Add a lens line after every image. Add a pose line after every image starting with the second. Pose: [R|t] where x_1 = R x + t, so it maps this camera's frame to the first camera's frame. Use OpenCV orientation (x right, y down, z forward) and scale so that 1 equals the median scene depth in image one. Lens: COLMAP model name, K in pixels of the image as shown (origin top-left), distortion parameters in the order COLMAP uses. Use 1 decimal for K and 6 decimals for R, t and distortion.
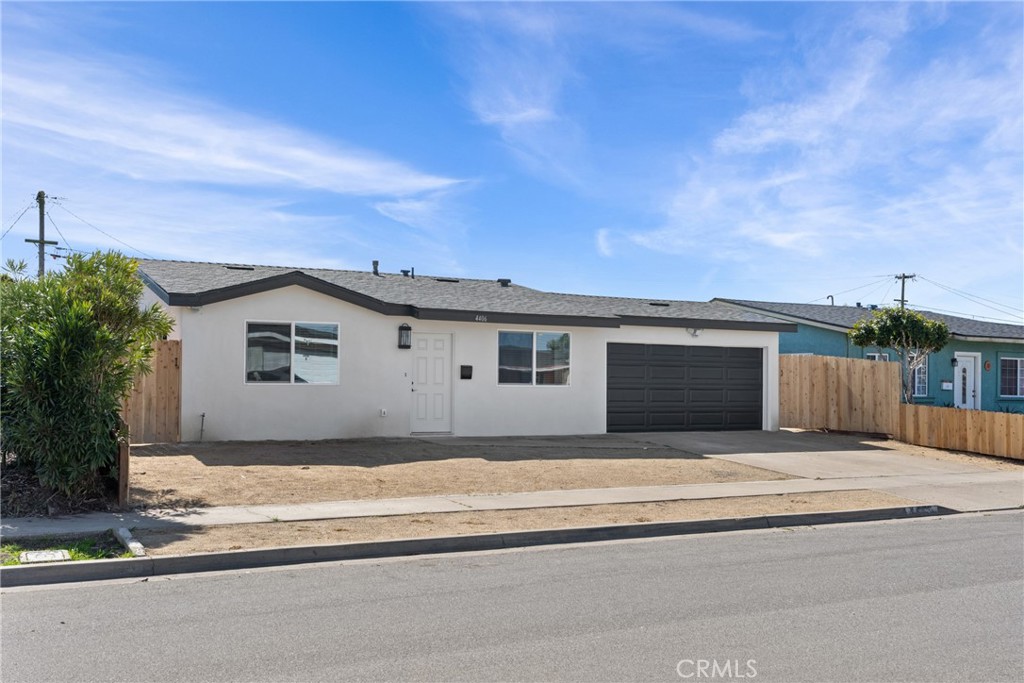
lens RADIAL K [[914.0, 0, 511.7], [0, 914.0, 346.6], [0, 0, 1]] dist [0.029493, -0.002378]
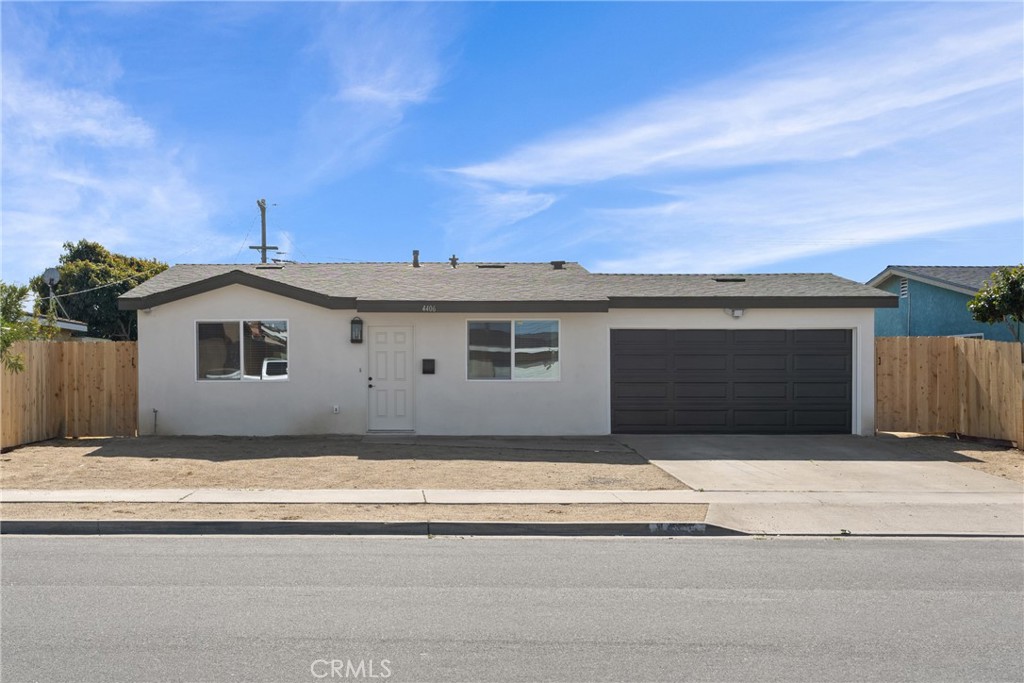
lens RADIAL K [[1069.6, 0, 511.7], [0, 1069.6, 340.5], [0, 0, 1]] dist [0.026713, 0.000000]
pose [[0.892201, -0.026466, -0.450862, 0.477704], [0.027779, 0.999607, -0.003707, 0.007333], [0.450783, -0.009217, 0.892586, 0.057334]]
